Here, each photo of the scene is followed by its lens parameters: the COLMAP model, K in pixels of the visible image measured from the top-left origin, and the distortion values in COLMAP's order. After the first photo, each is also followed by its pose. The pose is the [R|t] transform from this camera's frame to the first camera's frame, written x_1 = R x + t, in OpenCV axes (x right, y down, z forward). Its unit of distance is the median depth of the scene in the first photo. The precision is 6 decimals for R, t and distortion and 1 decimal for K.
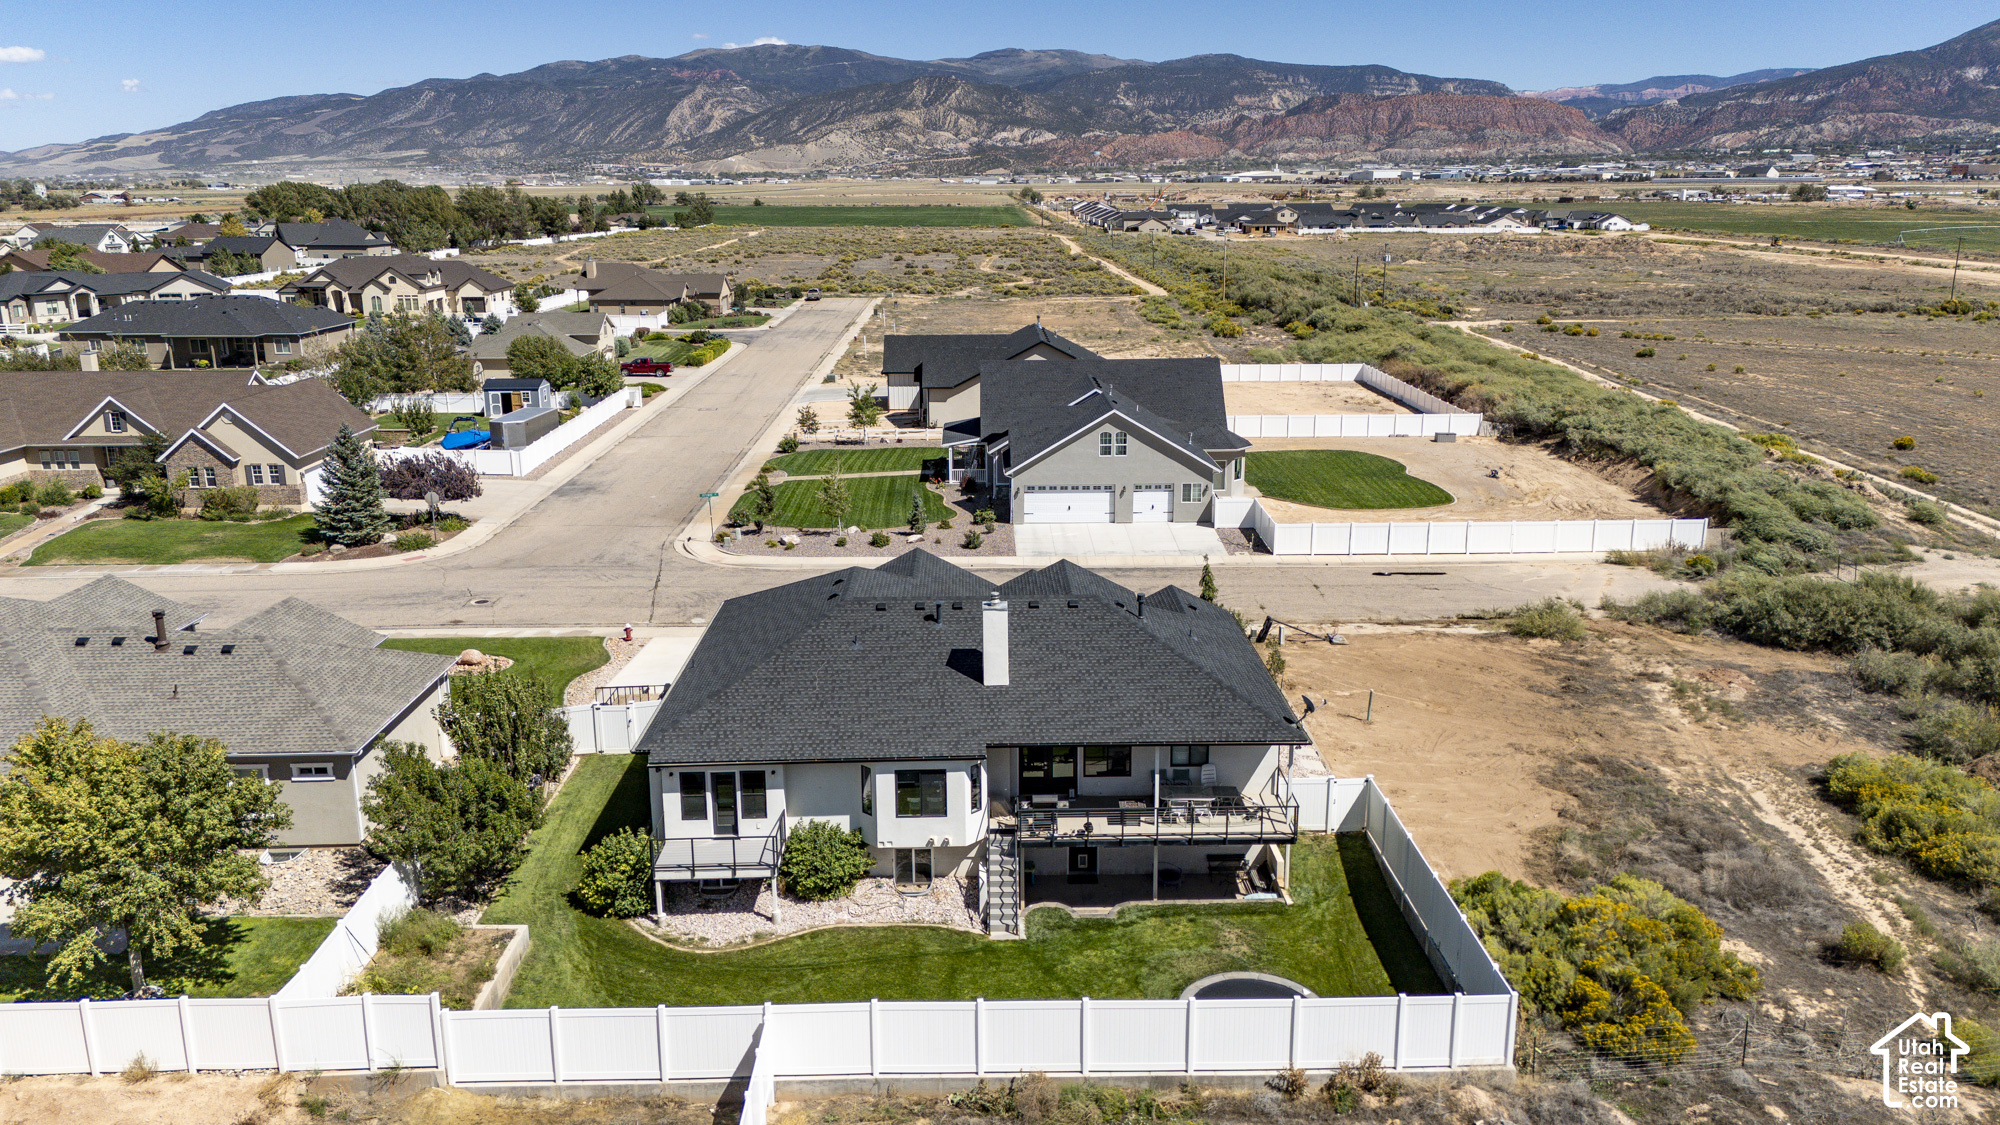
lens RADIAL K [[1457.7, 0, 1010.7], [0, 1457.7, 575.4], [0, 0, 1]] dist [0.072522, -0.067954]
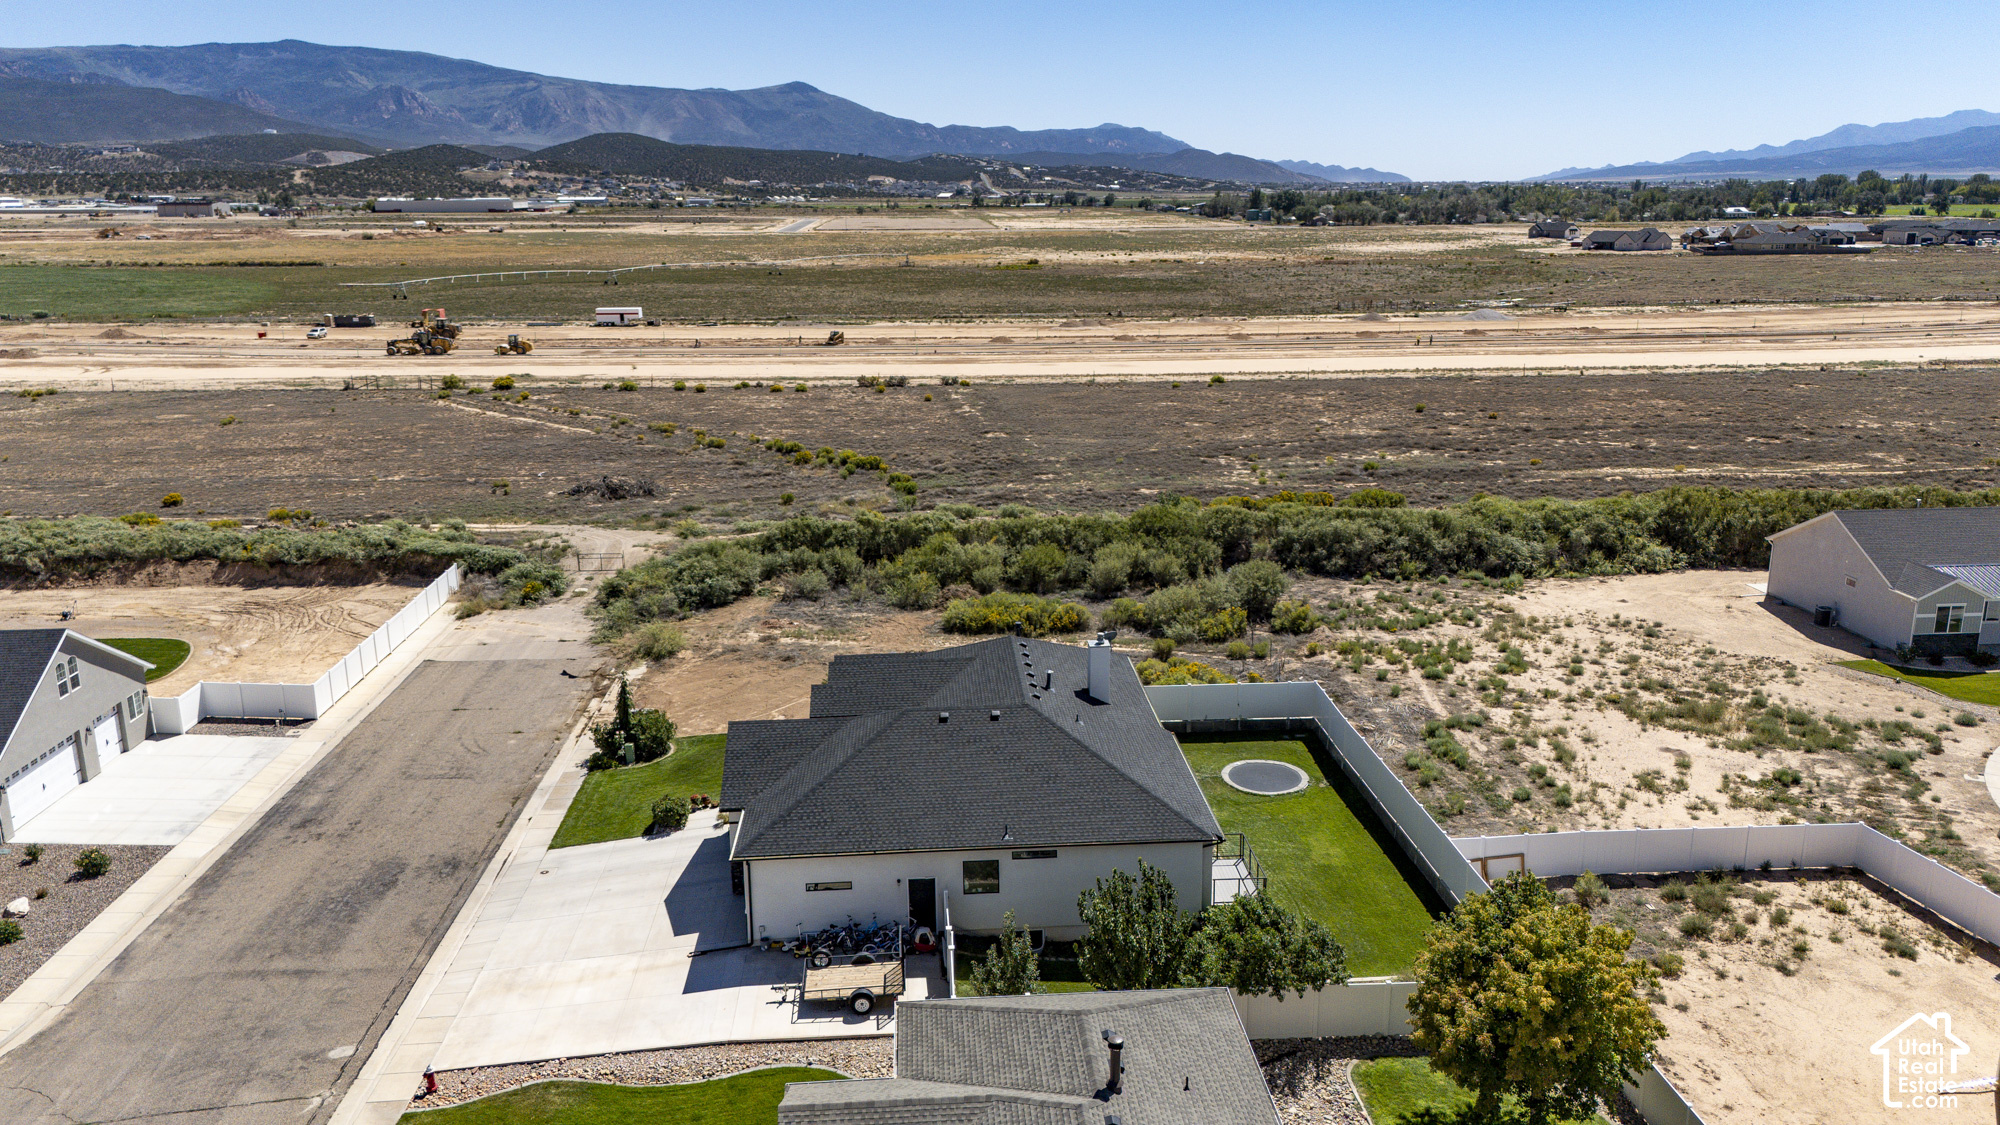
lens RADIAL K [[1457.7, 0, 1010.7], [0, 1457.7, 575.4], [0, 0, 1]] dist [0.072522, -0.067954]
pose [[-0.047485, -0.251817, 0.966609, -0.631793], [0.265425, 0.929730, 0.255249, -0.196608], [-0.962961, 0.268683, 0.022690, 0.521332]]
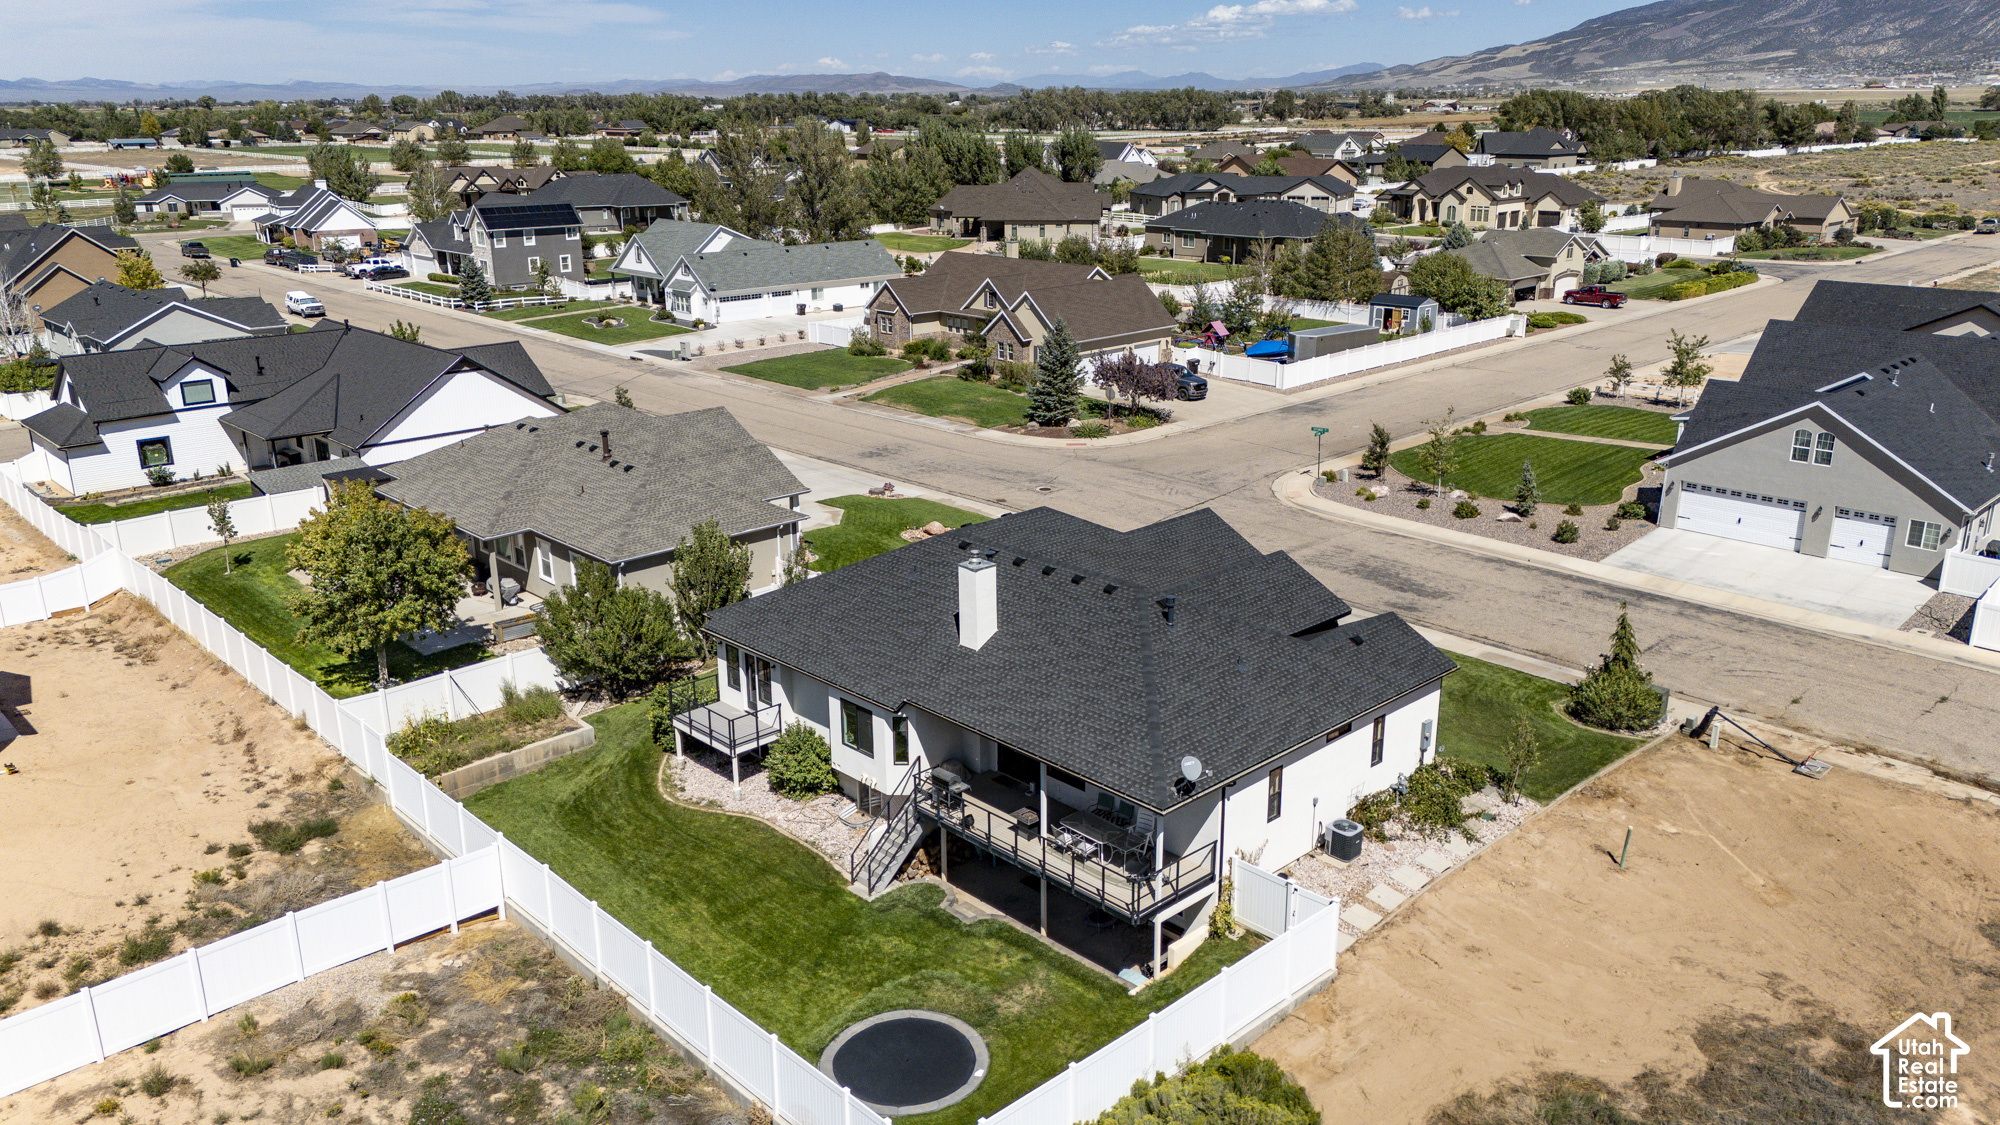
lens RADIAL K [[1472.1, 0, 1000.0], [0, 1472.1, 562.5], [0, 0, 1]] dist [0.076399, -0.068052]
pose [[0.676936, 0.222194, -0.701703, 0.332531], [-0.188833, 0.973865, 0.126207, -0.050721], [0.711407, 0.047071, 0.701202, 0.176974]]
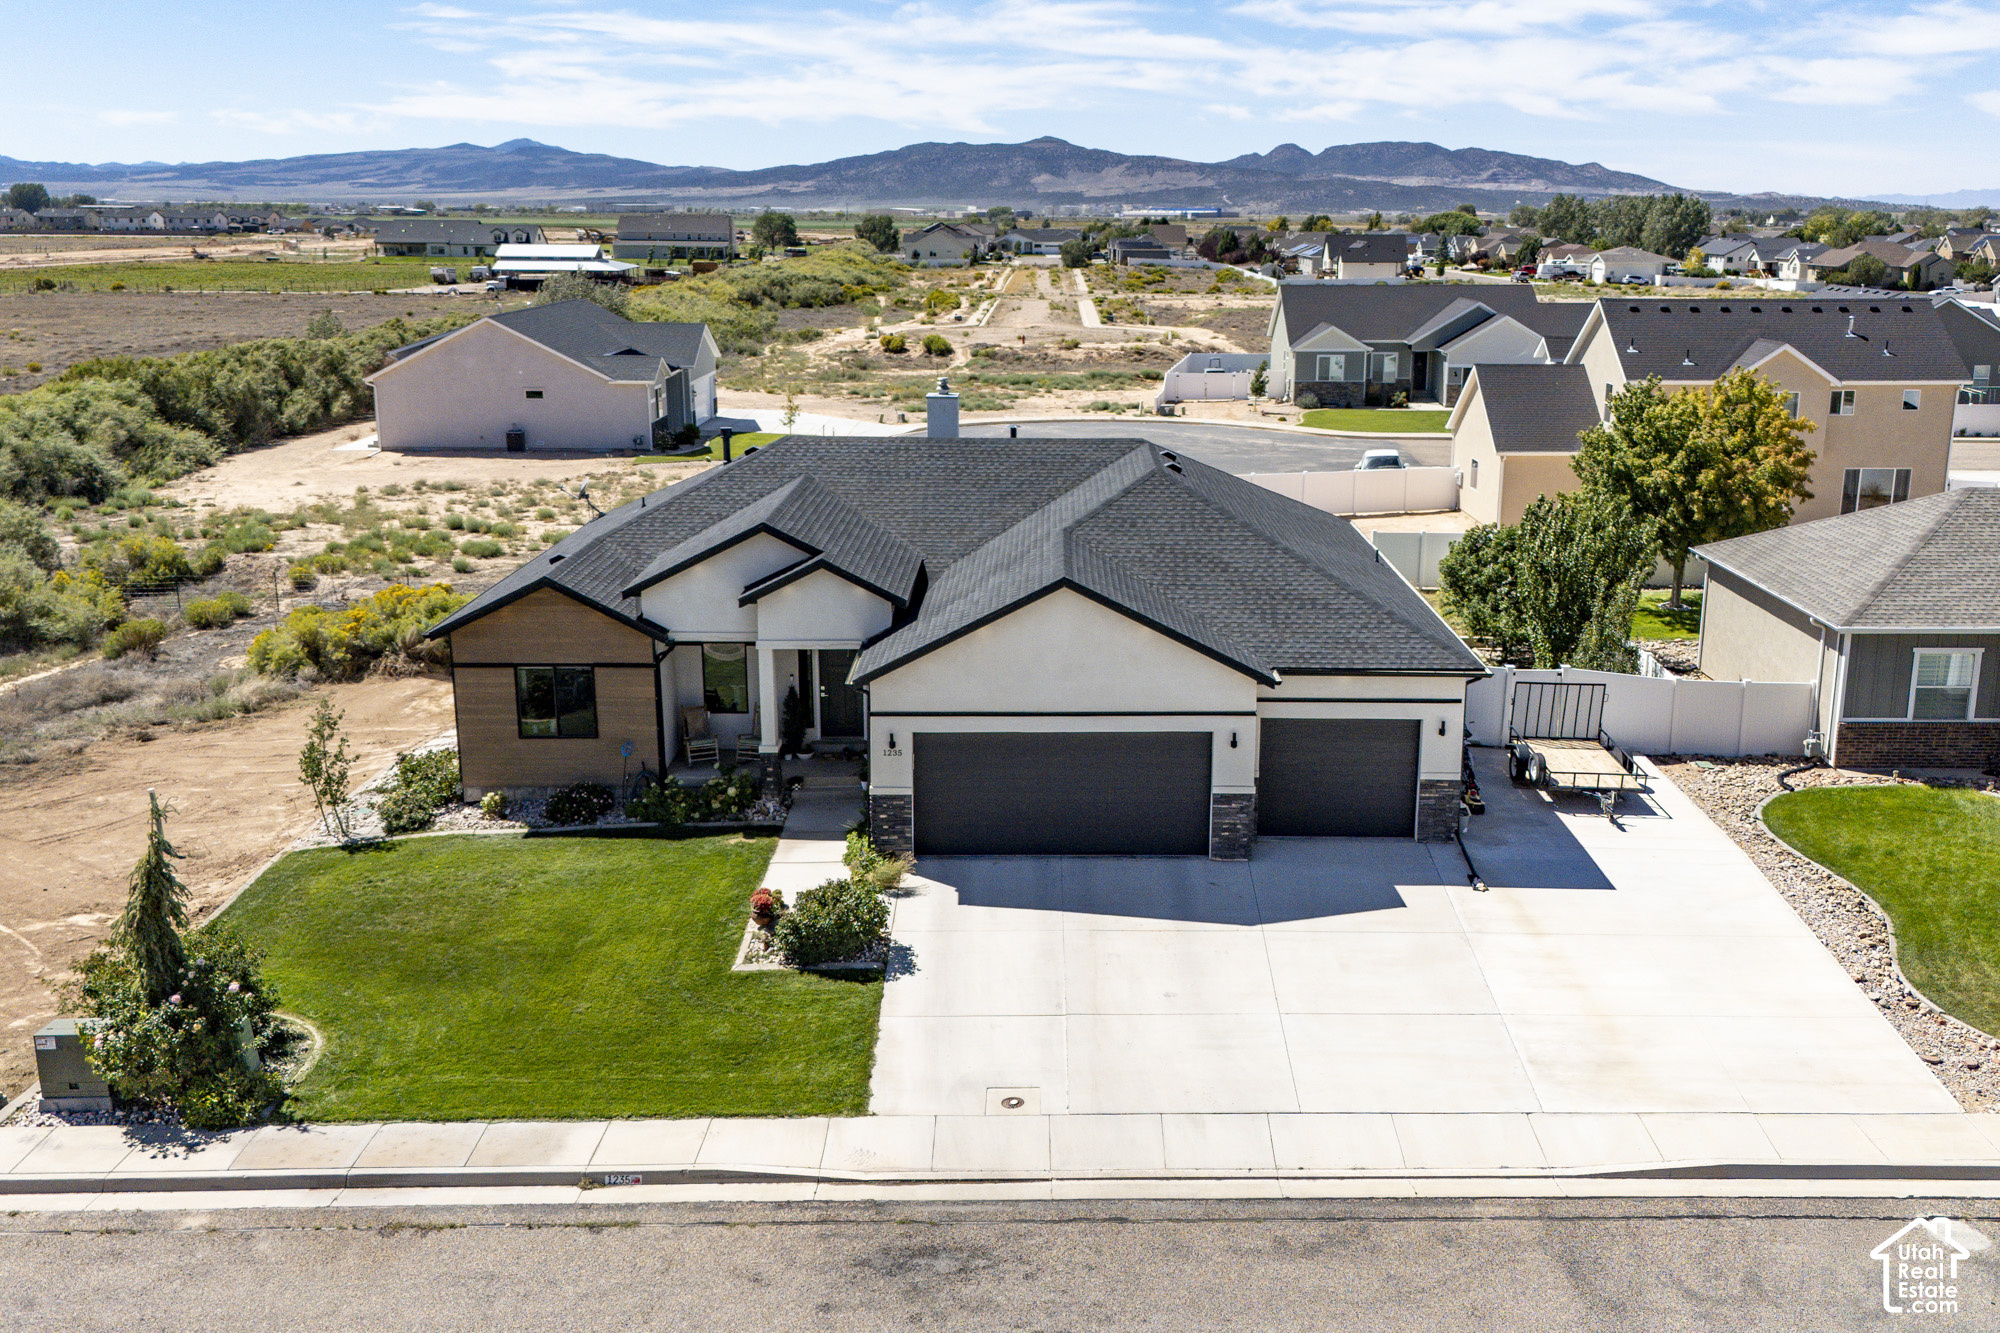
lens RADIAL K [[1811.1, 0, 1075.0], [0, 1811.1, 661.7], [0, 0, 1]] dist [0.095046, -0.150506]
pose [[-0.999895, -0.004811, 0.013665, -0.050861], [0.002452, 0.873422, 0.486958, -0.171506], [-0.014278, 0.486941, -0.873318, 0.985579]]
